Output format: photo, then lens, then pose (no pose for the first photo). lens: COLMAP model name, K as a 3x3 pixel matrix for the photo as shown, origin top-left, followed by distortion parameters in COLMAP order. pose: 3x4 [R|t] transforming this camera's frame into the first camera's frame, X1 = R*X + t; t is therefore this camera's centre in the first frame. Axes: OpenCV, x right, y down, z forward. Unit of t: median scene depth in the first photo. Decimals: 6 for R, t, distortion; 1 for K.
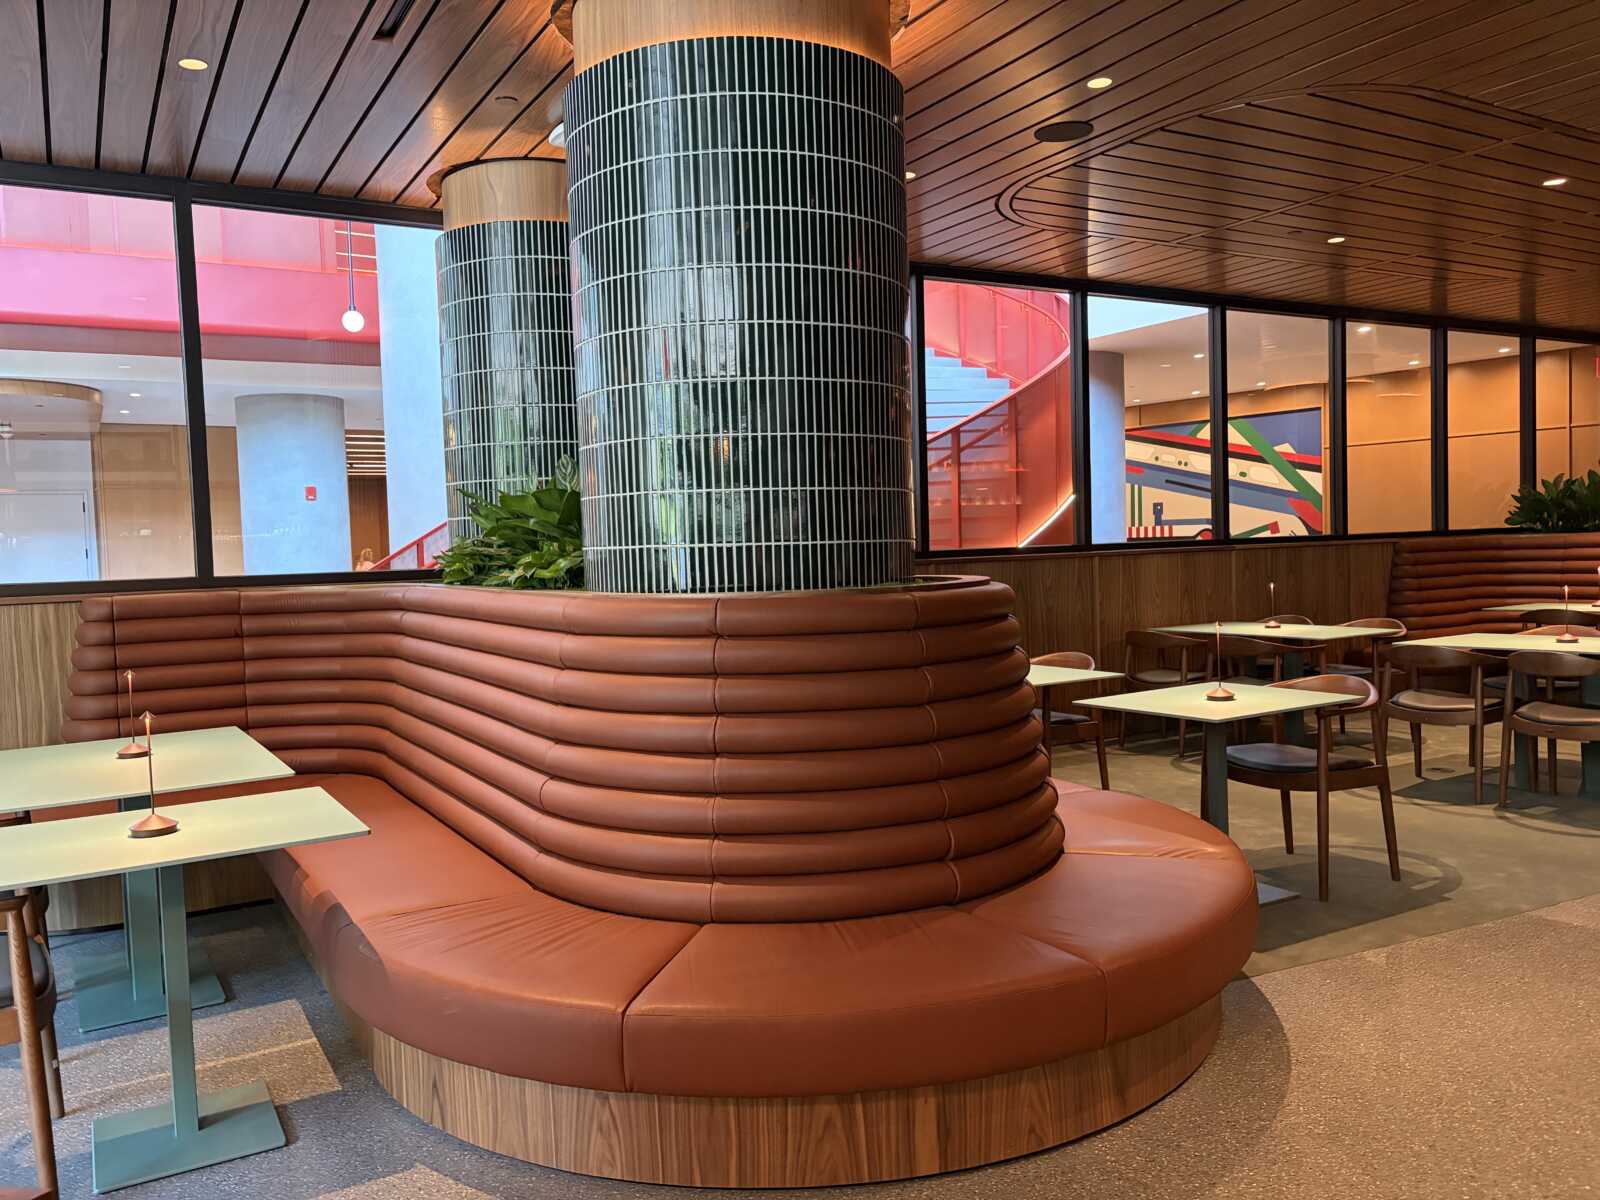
lens RADIAL K [[1204.6, 0, 800.0], [0, 1204.6, 600.0], [0, 0, 1]] dist [0.061699, -0.062871]
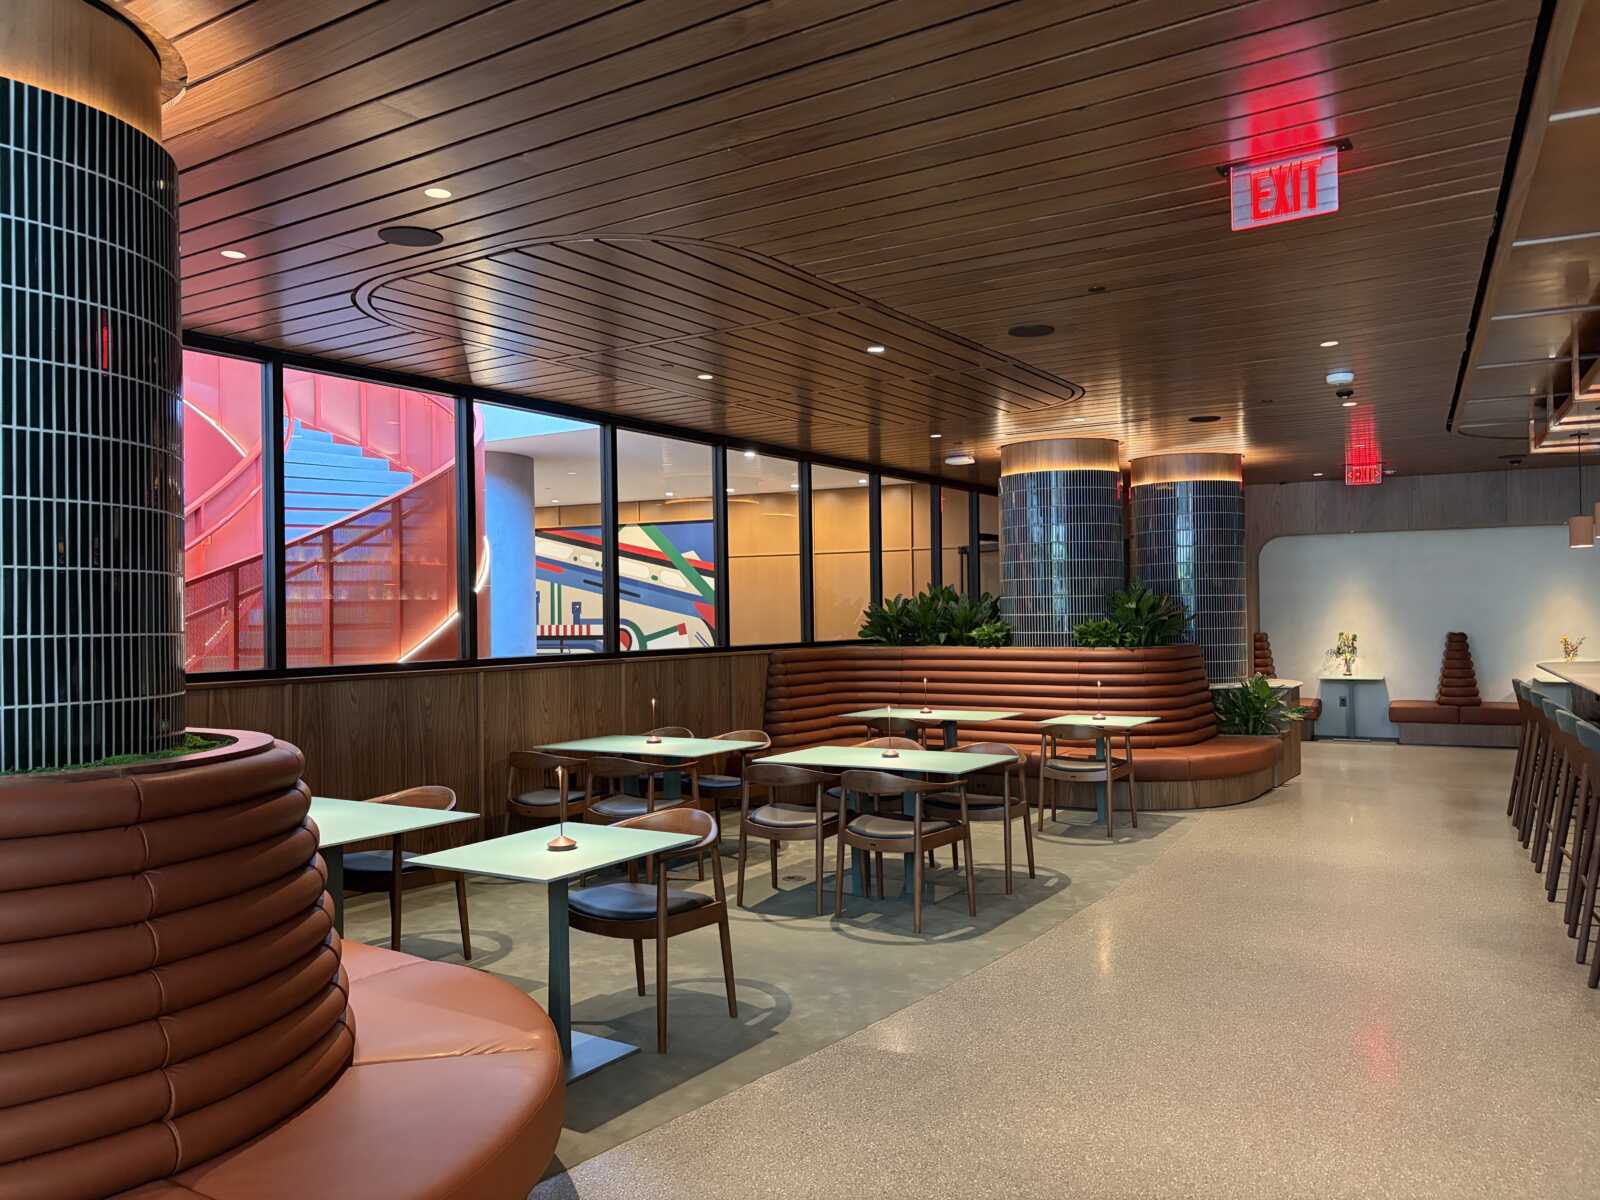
lens RADIAL K [[1187.5, 0, 800.0], [0, 1187.5, 600.0], [0, 0, 1]] dist [0.064440, -0.072227]
pose [[0.901702, 0.021666, 0.431815, 0.079577], [0.007079, 0.997870, -0.064850, -0.037533], [-0.432301, 0.061533, 0.899628, 0.050416]]
